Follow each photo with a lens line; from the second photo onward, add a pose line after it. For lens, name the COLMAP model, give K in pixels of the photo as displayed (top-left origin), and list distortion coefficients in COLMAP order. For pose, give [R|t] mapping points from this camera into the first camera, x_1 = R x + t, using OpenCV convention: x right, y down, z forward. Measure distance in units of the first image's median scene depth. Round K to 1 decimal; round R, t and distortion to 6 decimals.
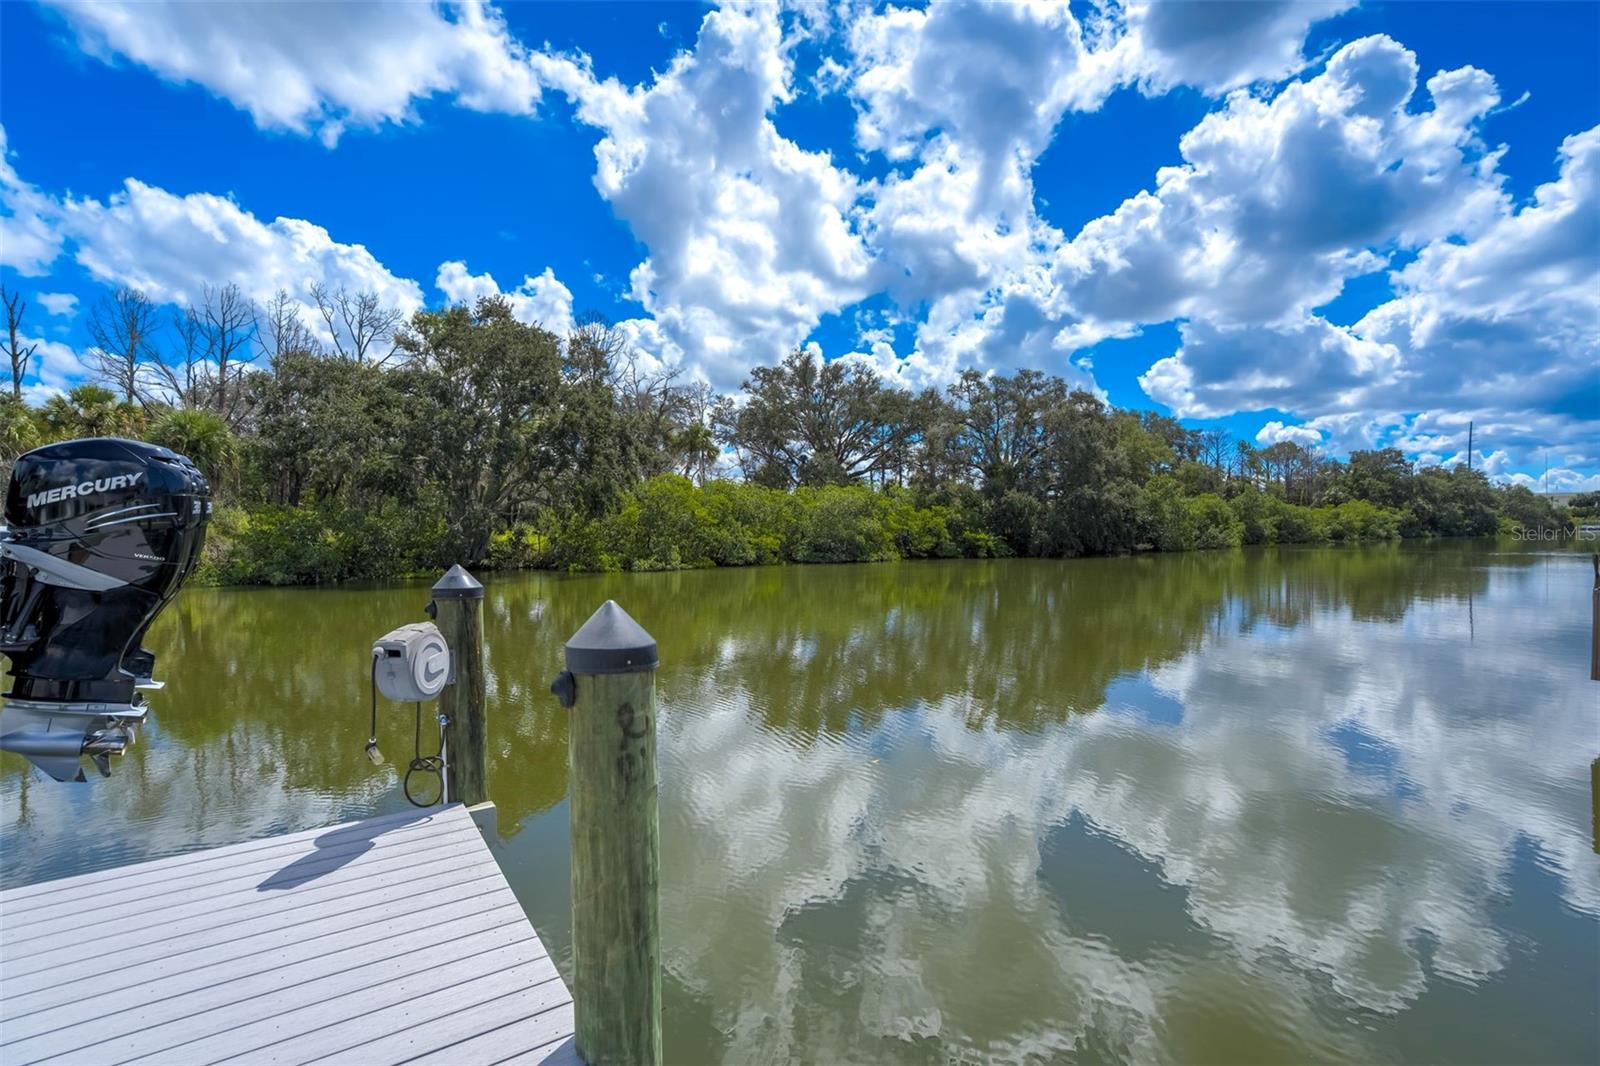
lens RADIAL K [[737.1, 0, 783.6], [0, 737.1, 530.3], [0, 0, 1]] dist [-0.036685, 0.007762]
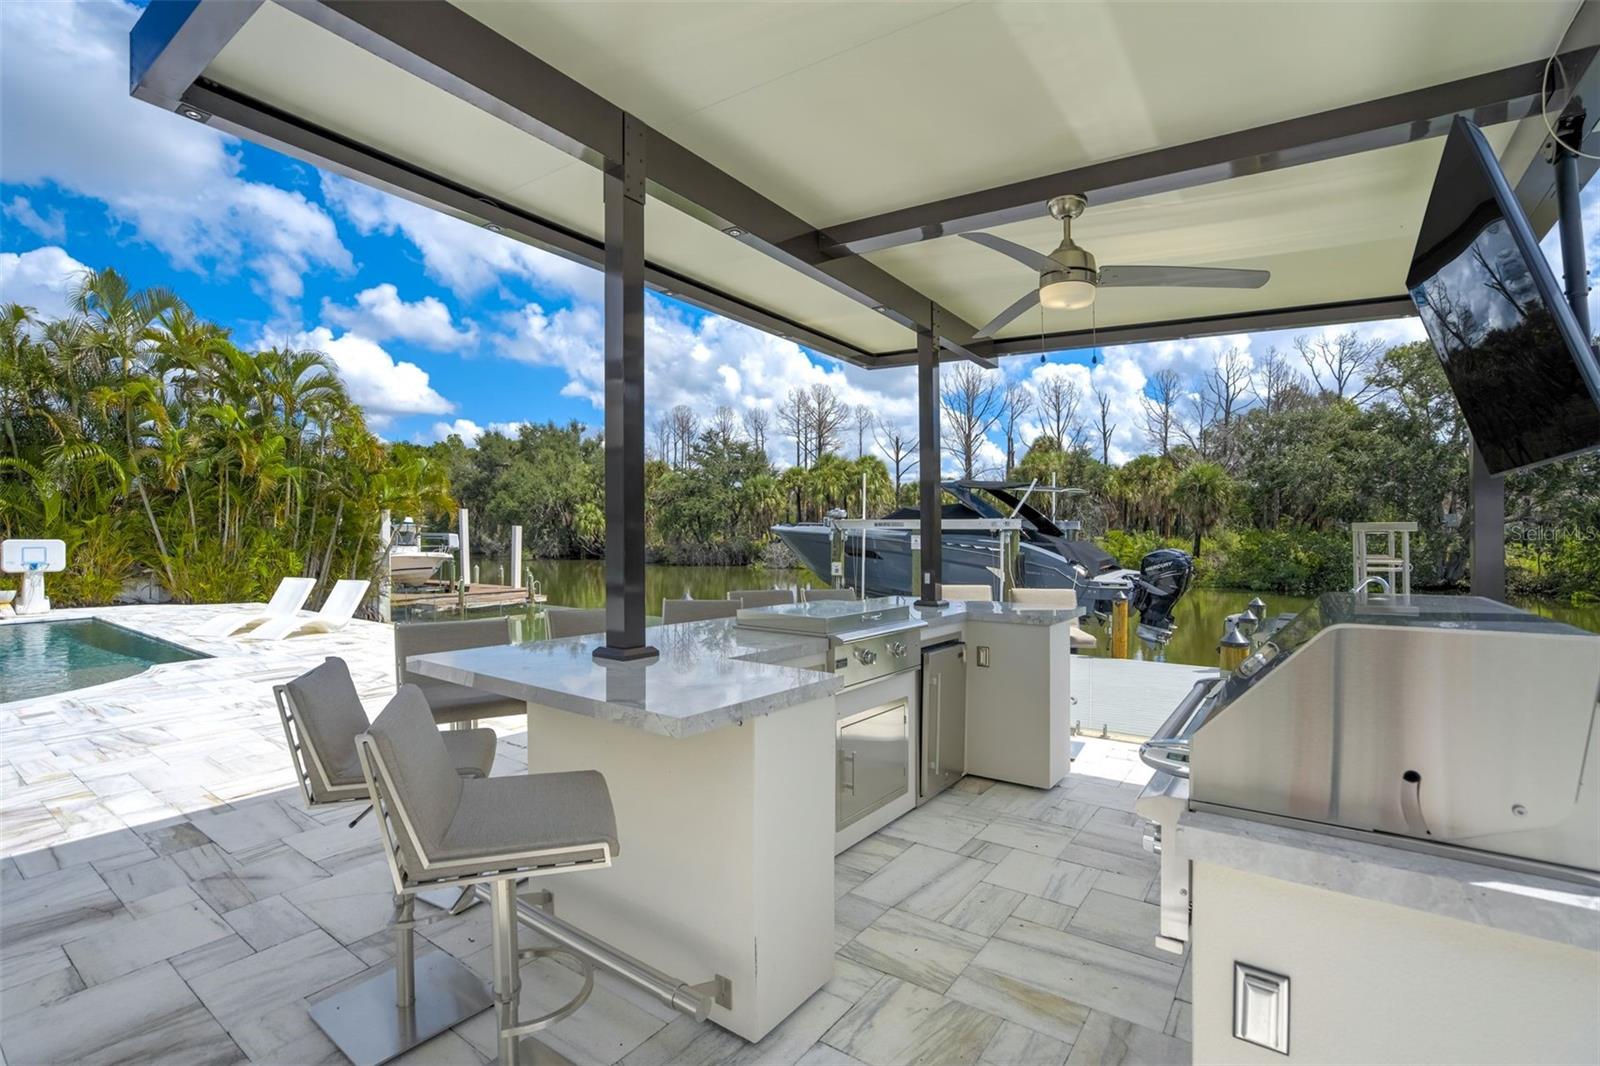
lens RADIAL K [[737.1, 0, 791.1], [0, 737.1, 536.2], [0, 0, 1]] dist [-0.036685, 0.007762]
pose [[0.354771, 0.019400, -0.934752, 0.121526], [-0.012342, 0.999795, 0.016066, -0.016724], [0.934872, 0.005837, 0.354938, -0.137292]]
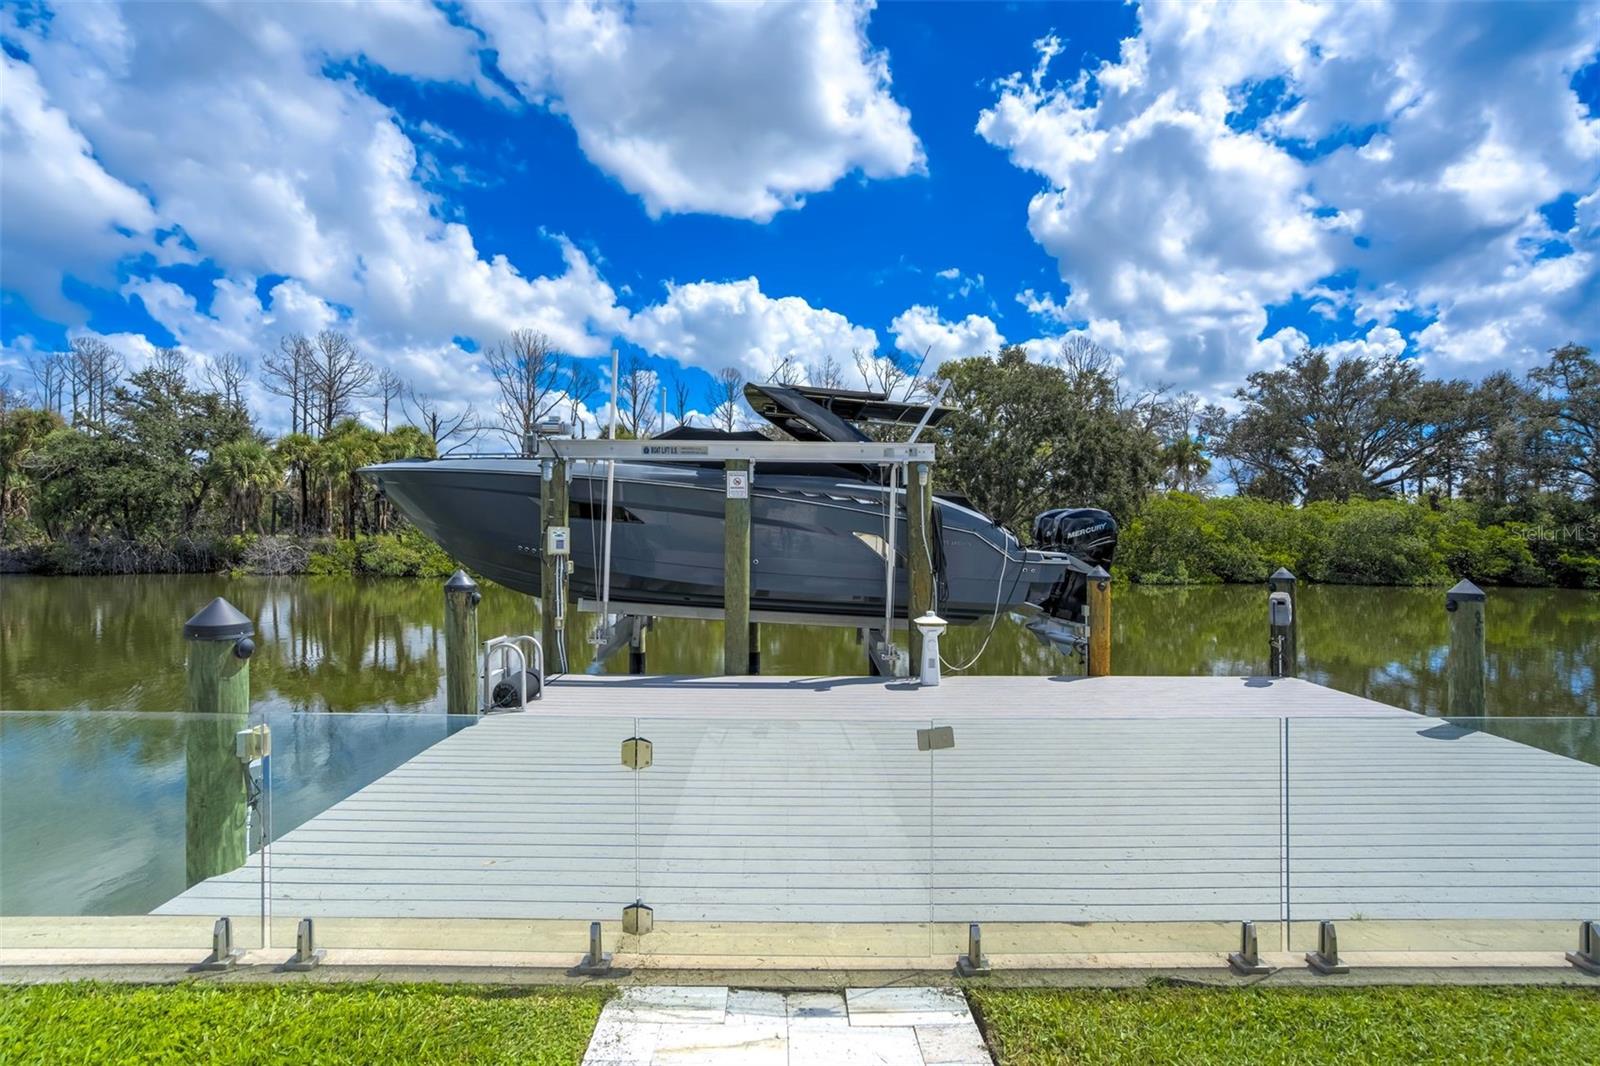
lens RADIAL K [[737.1, 0, 776.9], [0, 737.1, 531.5], [0, 0, 1]] dist [-0.036685, 0.007762]
pose [[0.834631, 0.008918, -0.550738, -0.036065], [-0.017142, 0.999805, -0.009788, -0.000411], [0.550543, 0.017610, 0.834621, -0.110093]]
